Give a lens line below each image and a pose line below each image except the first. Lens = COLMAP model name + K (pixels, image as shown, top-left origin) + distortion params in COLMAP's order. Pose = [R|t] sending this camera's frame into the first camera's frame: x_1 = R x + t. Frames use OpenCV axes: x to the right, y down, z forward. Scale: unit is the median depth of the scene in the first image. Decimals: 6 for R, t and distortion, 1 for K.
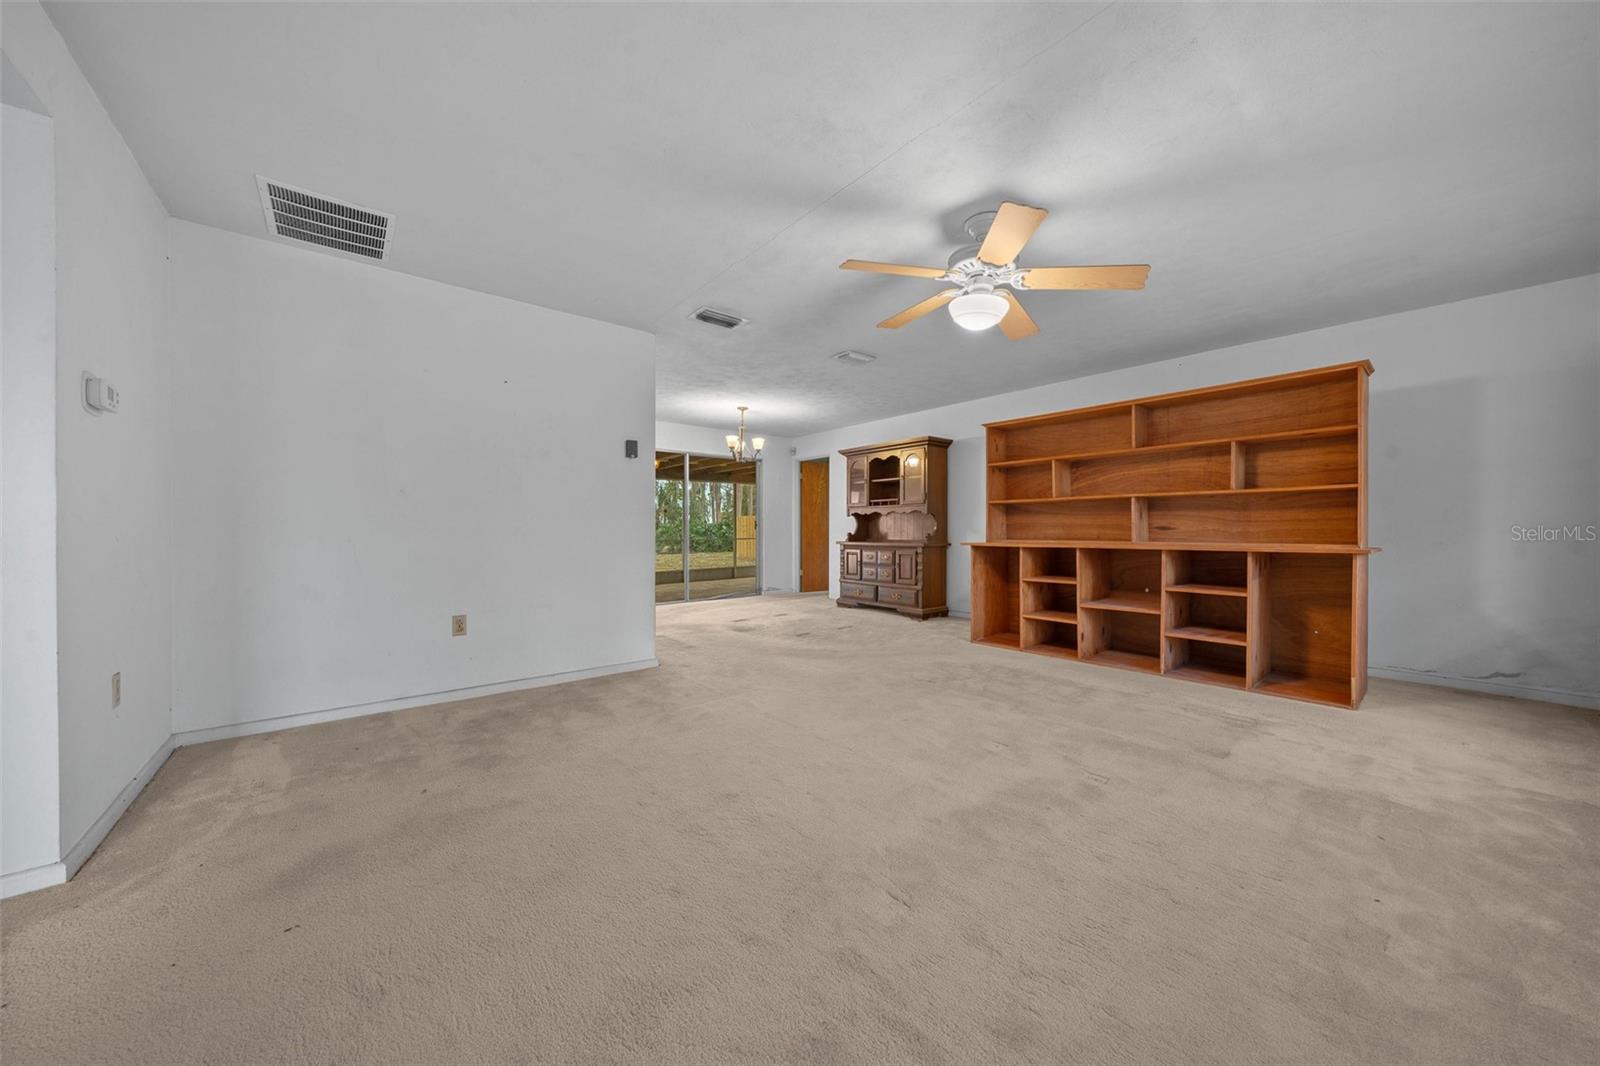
lens RADIAL K [[541.7, 0, 799.4], [0, 541.7, 527.9], [0, 0, 1]] dist [-0.001294, -0.000103]
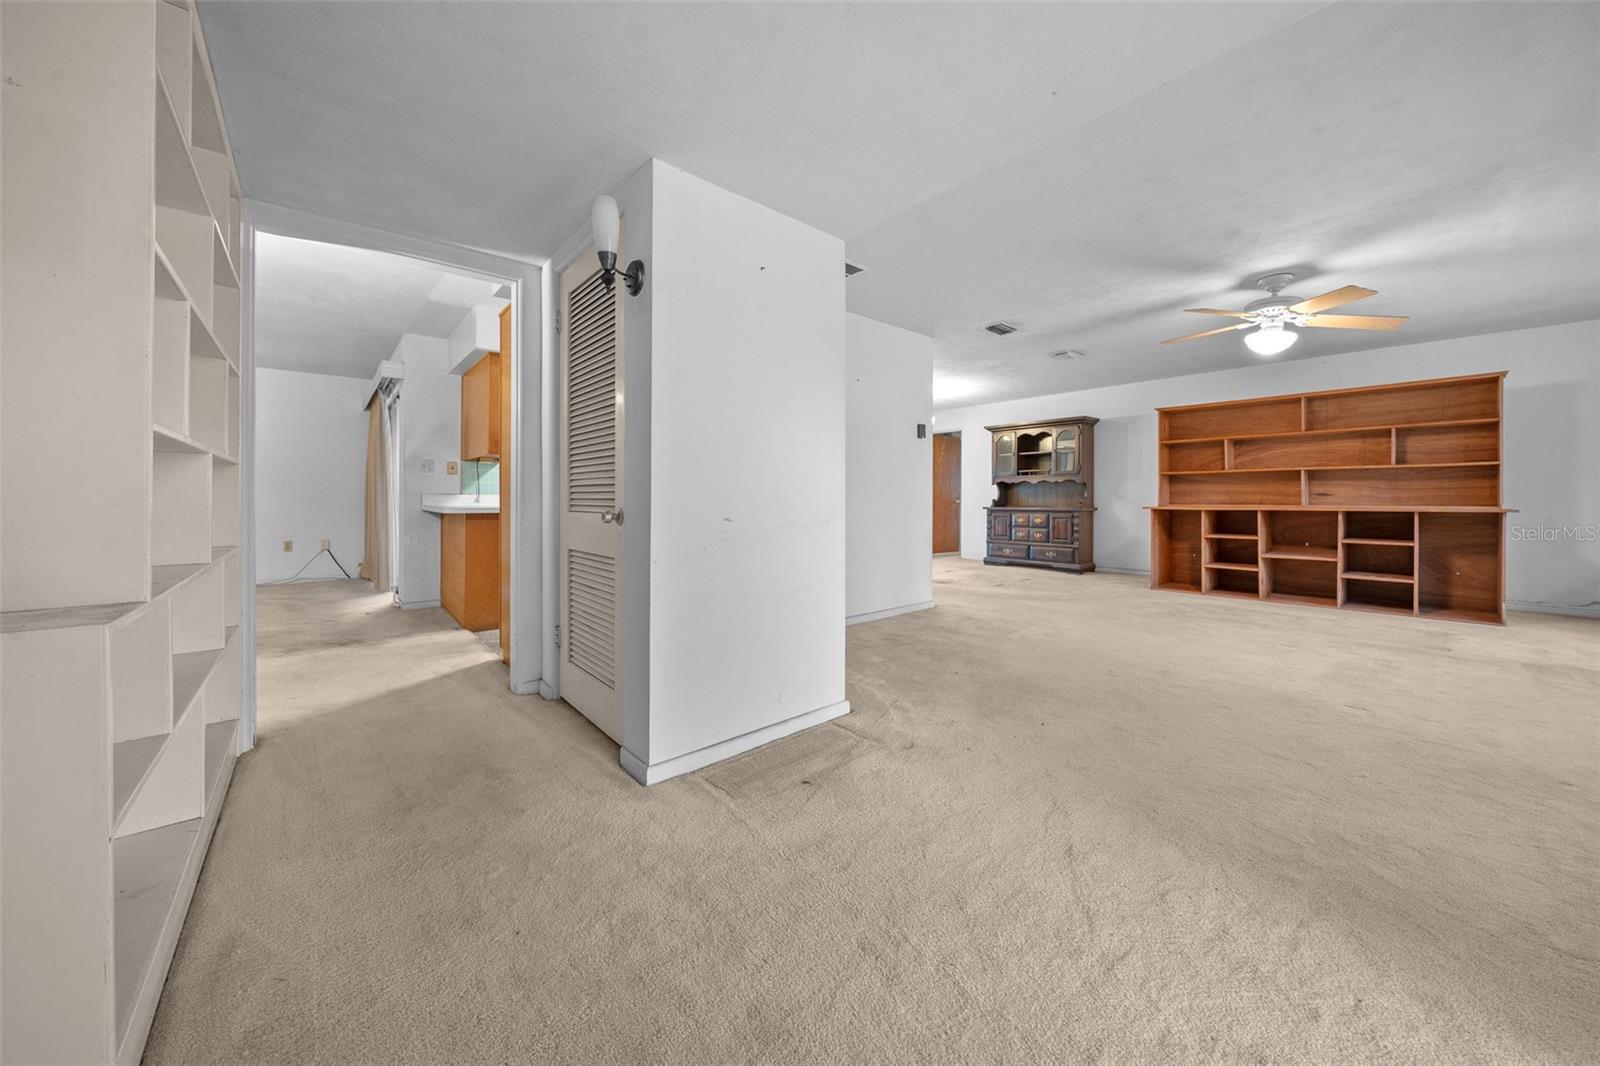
lens RADIAL K [[556.4, 0, 809.8], [0, 556.4, 494.4], [0, 0, 1]] dist [-0.000479, -0.000027]
pose [[0.999251, -0.000469, 0.038705, -0.553047], [0.000552, 0.999998, -0.002135, 0.002053], [-0.038704, 0.002155, 0.999248, -0.239177]]
